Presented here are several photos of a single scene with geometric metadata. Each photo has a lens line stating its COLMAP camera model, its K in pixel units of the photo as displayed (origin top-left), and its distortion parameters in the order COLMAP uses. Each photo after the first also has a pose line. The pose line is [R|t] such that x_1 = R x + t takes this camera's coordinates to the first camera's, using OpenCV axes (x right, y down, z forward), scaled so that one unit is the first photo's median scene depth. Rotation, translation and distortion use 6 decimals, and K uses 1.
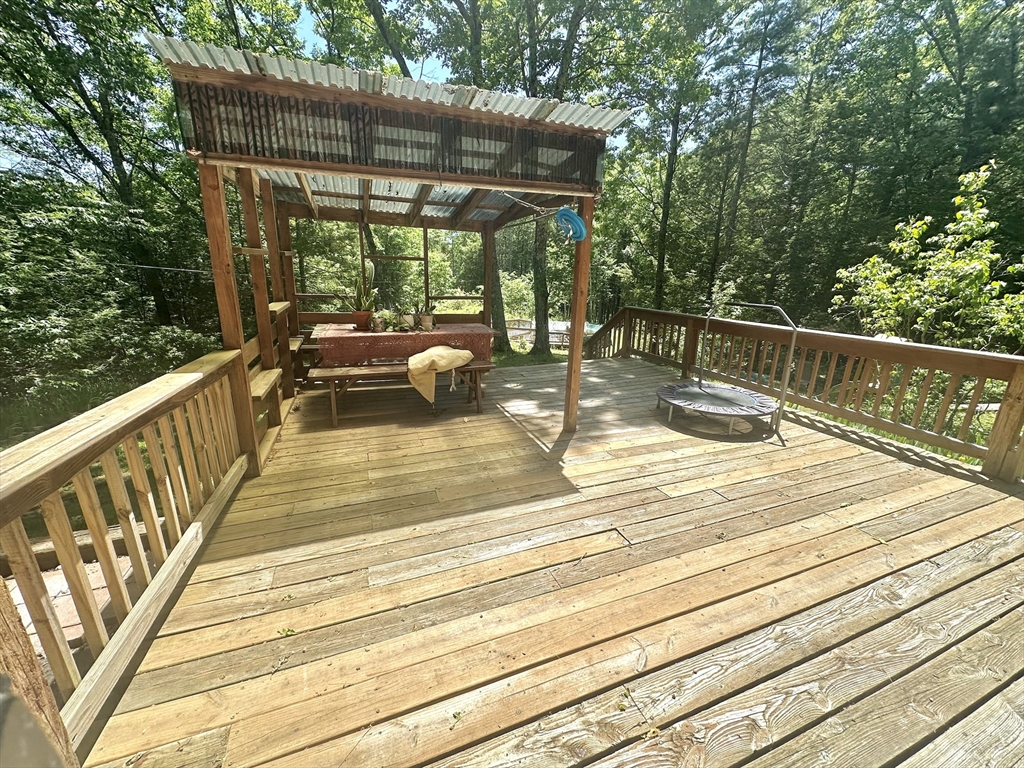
lens RADIAL K [[408.1, 0, 513.4], [0, 408.1, 386.1], [0, 0, 1]] dist [-0.001273, 0.000055]
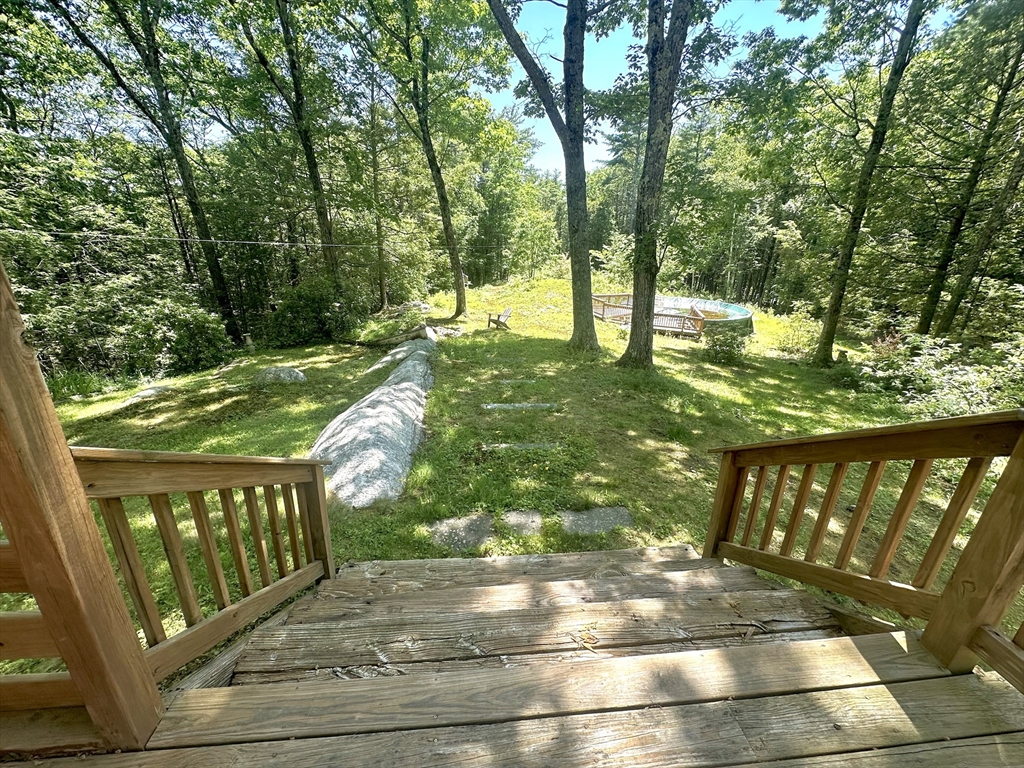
lens RADIAL K [[408.1, 0, 510.6], [0, 408.1, 388.1], [0, 0, 1]] dist [-0.001273, 0.000055]
pose [[0.958542, 0.099659, -0.266954, 0.226318], [-0.076613, 0.992484, 0.095421, -0.364531], [0.274457, -0.071013, 0.958974, 1.401339]]
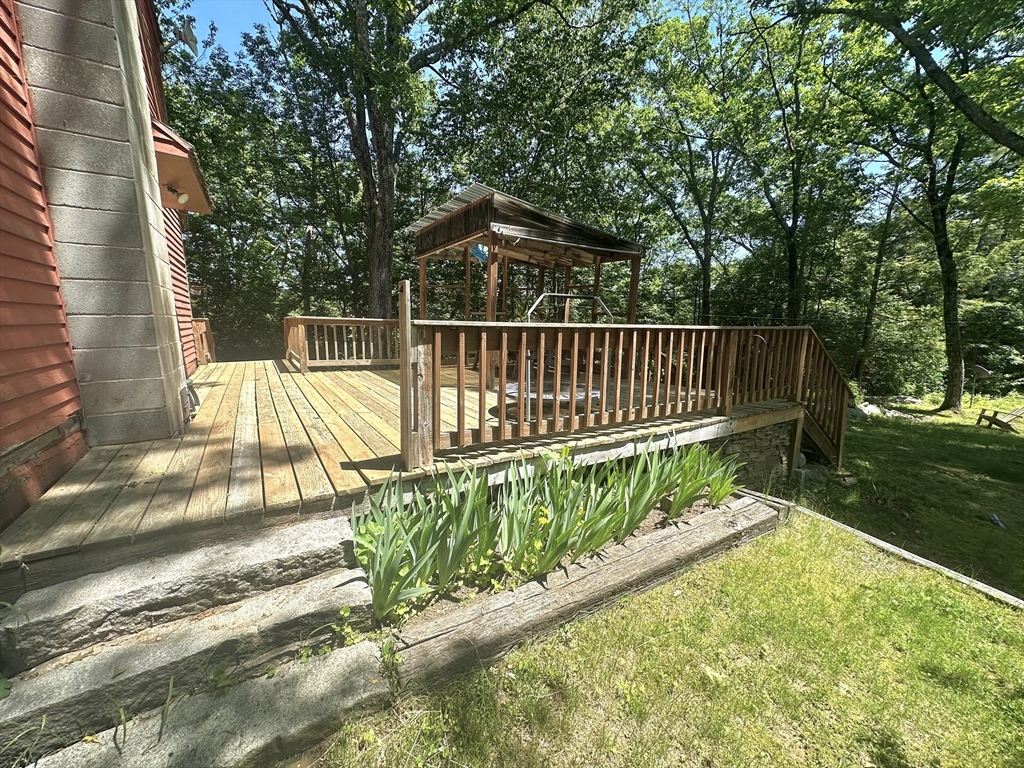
lens RADIAL K [[408.1, 0, 511.6], [0, 408.1, 382.8], [0, 0, 1]] dist [-0.001273, 0.000055]
pose [[0.193651, 0.133577, -0.971934, 1.564035], [-0.273813, 0.958680, 0.077200, -0.044808], [0.942086, 0.251178, 0.222225, 0.735656]]
